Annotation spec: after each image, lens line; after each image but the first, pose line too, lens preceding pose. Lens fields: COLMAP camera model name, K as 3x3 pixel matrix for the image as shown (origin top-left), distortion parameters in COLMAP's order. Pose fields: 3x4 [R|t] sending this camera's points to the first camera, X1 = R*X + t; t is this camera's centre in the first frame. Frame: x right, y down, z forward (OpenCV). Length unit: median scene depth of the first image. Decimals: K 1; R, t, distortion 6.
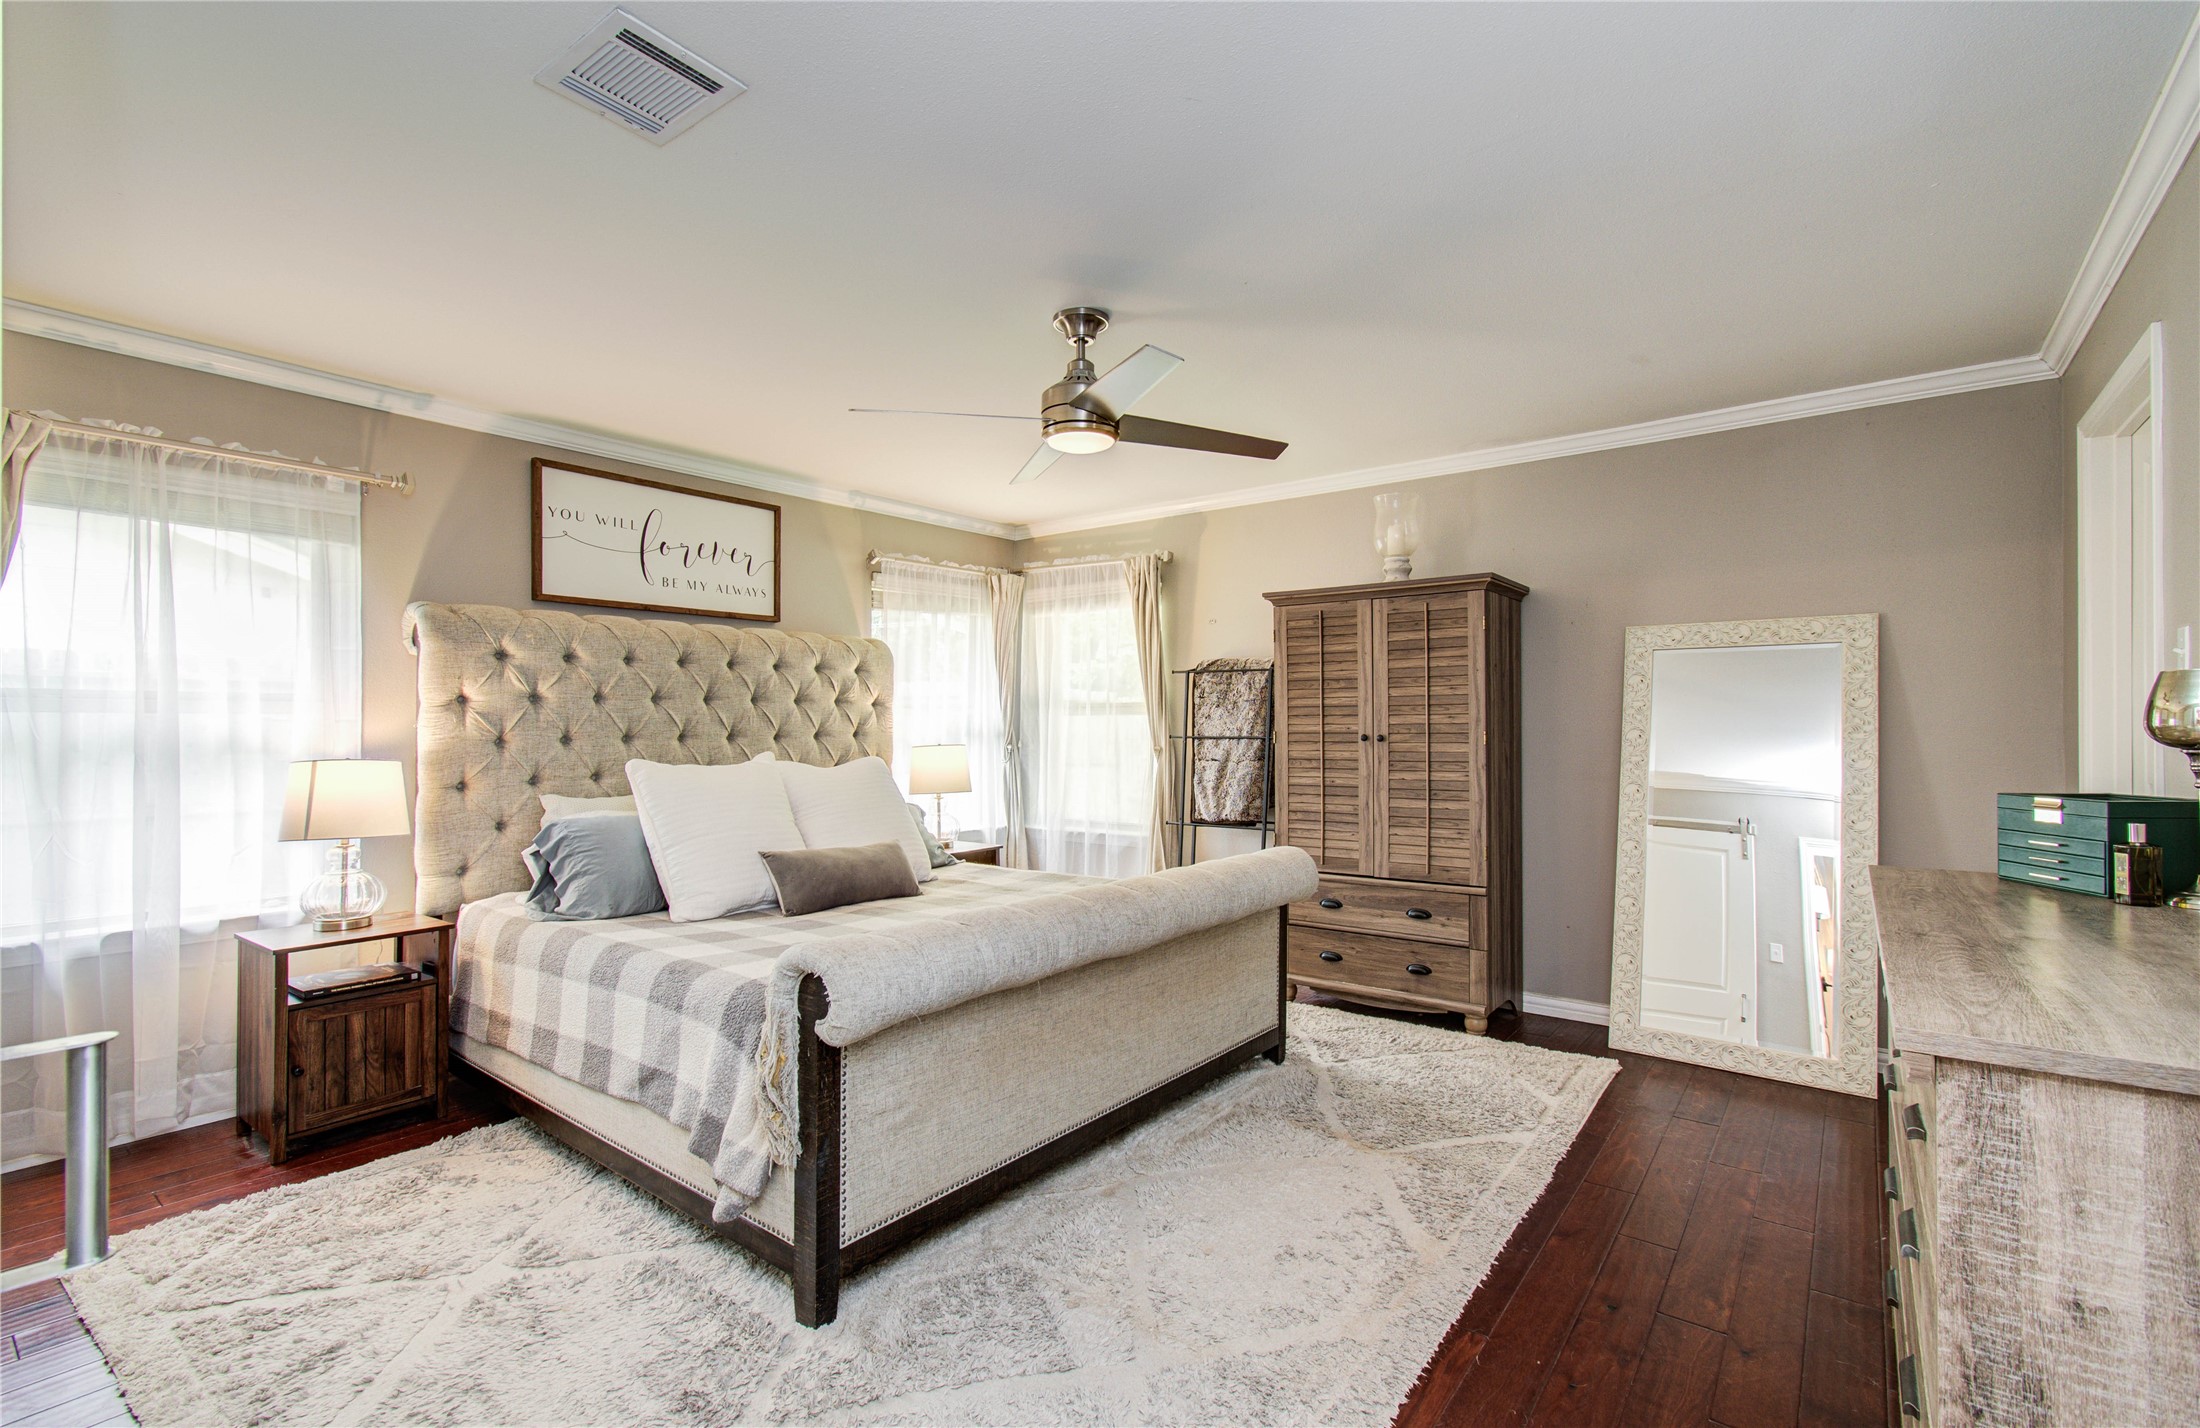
lens RADIAL K [[956.0, 0, 1110.6], [0, 956.0, 722.8], [0, 0, 1]] dist [-0.004451, 0.006103]
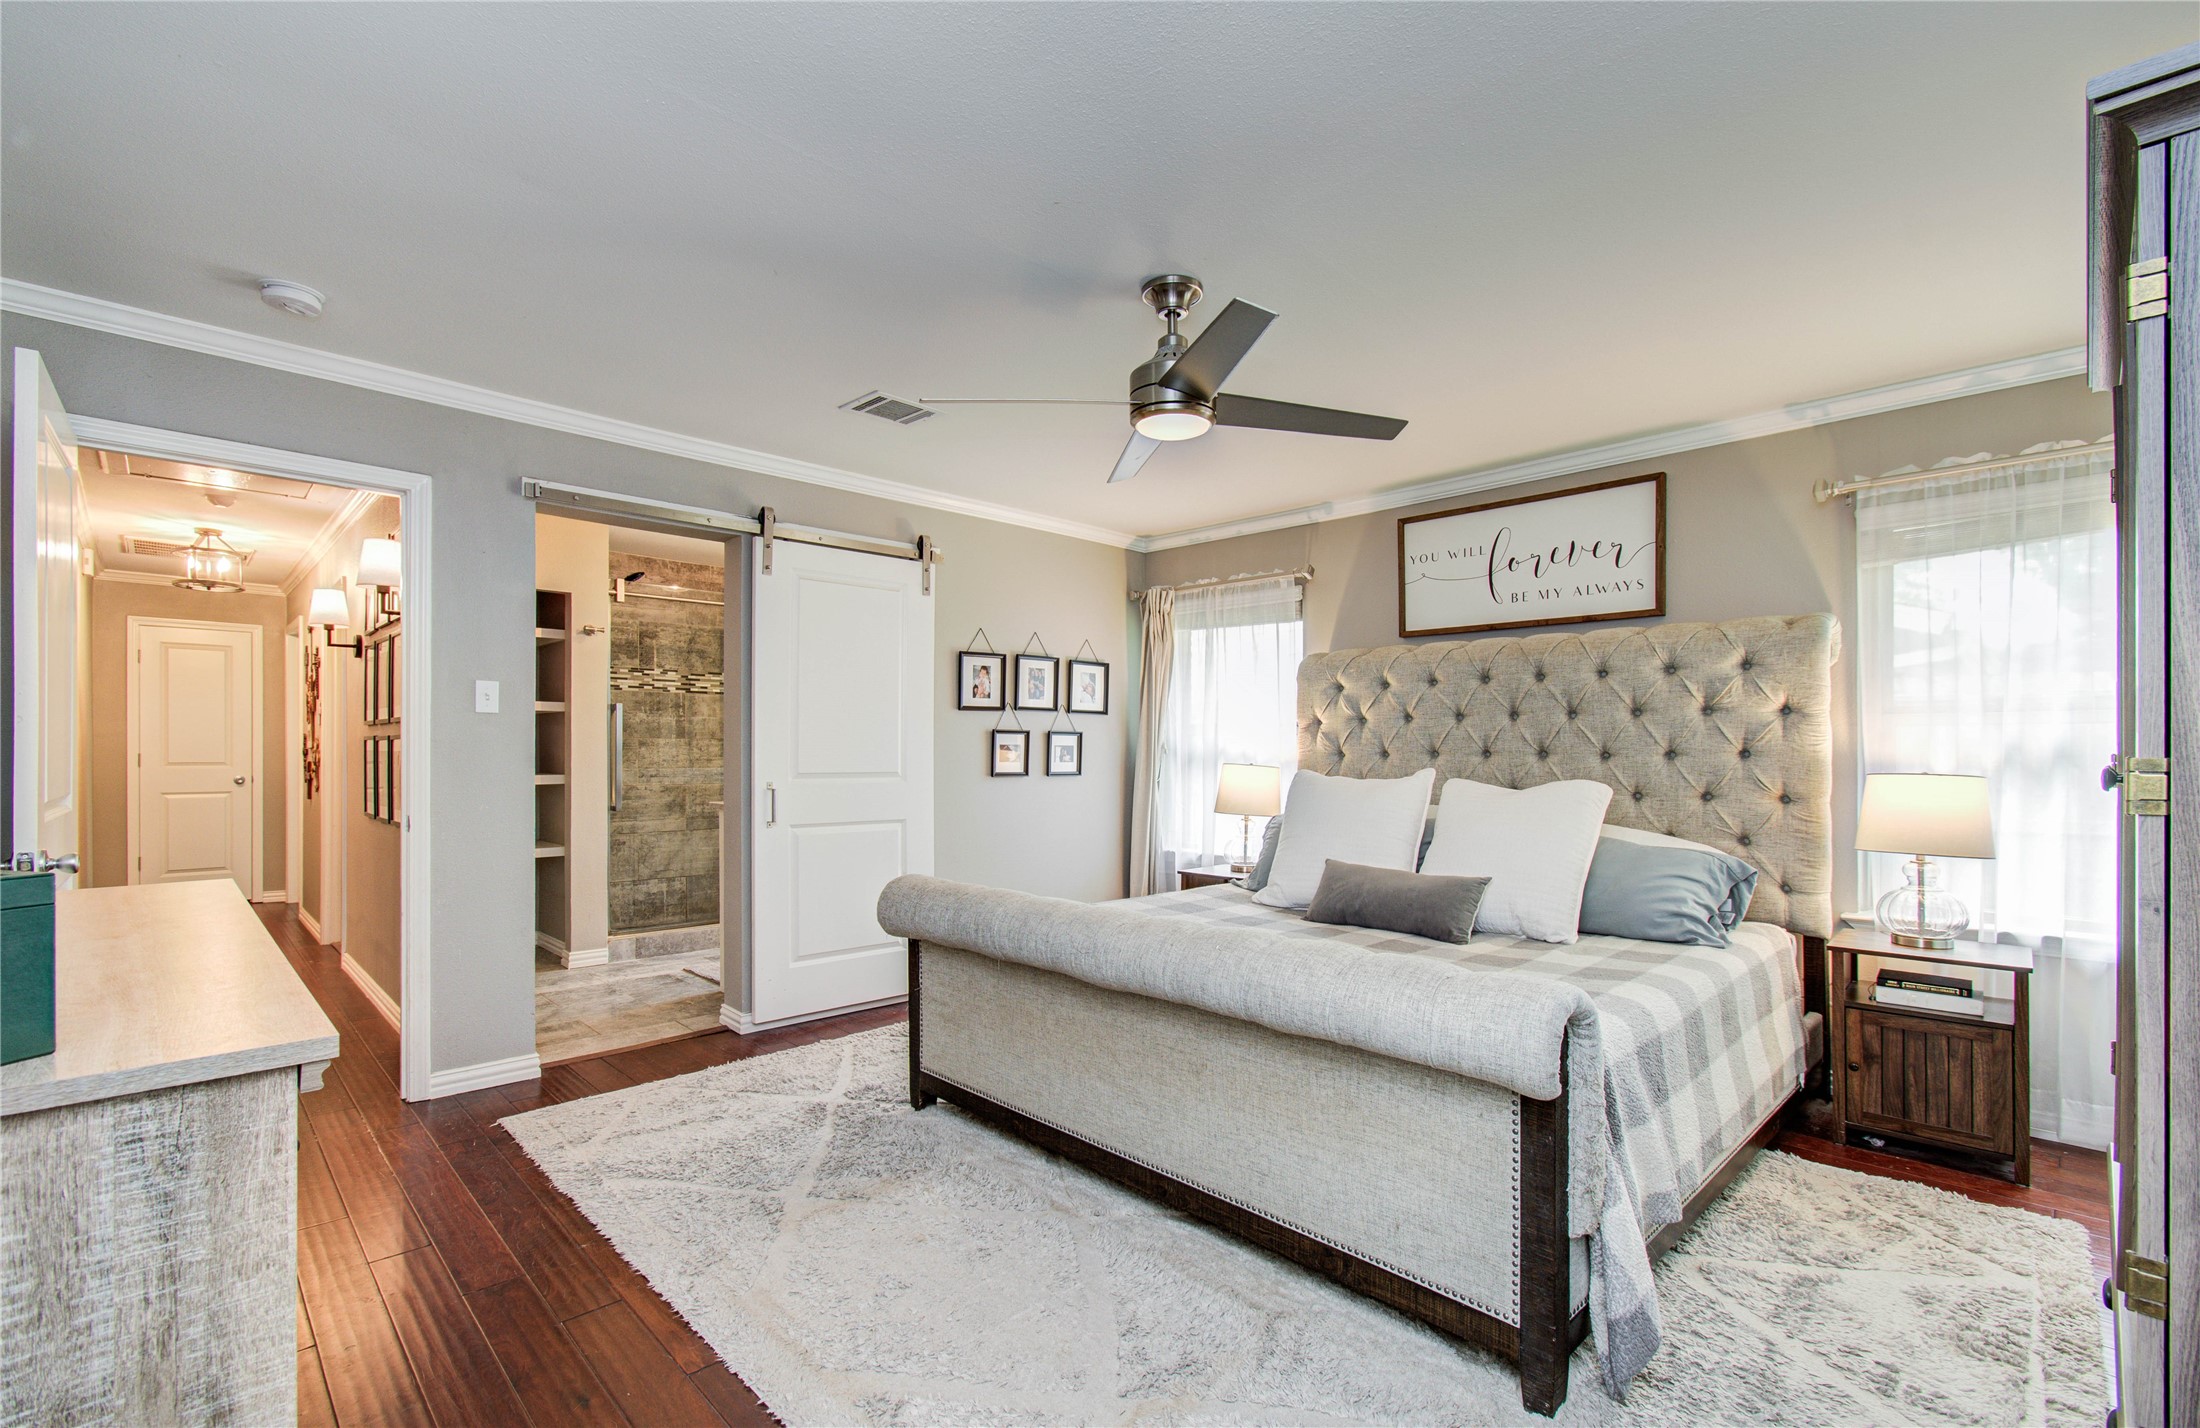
lens RADIAL K [[956.0, 0, 1082.8], [0, 956.0, 744.3], [0, 0, 1]] dist [-0.004451, 0.006103]
pose [[-0.115539, 0.000606, -0.993303, 0.608836], [0.003827, 0.999993, 0.000165, 0.003262], [0.993296, -0.003782, -0.115541, 0.711556]]
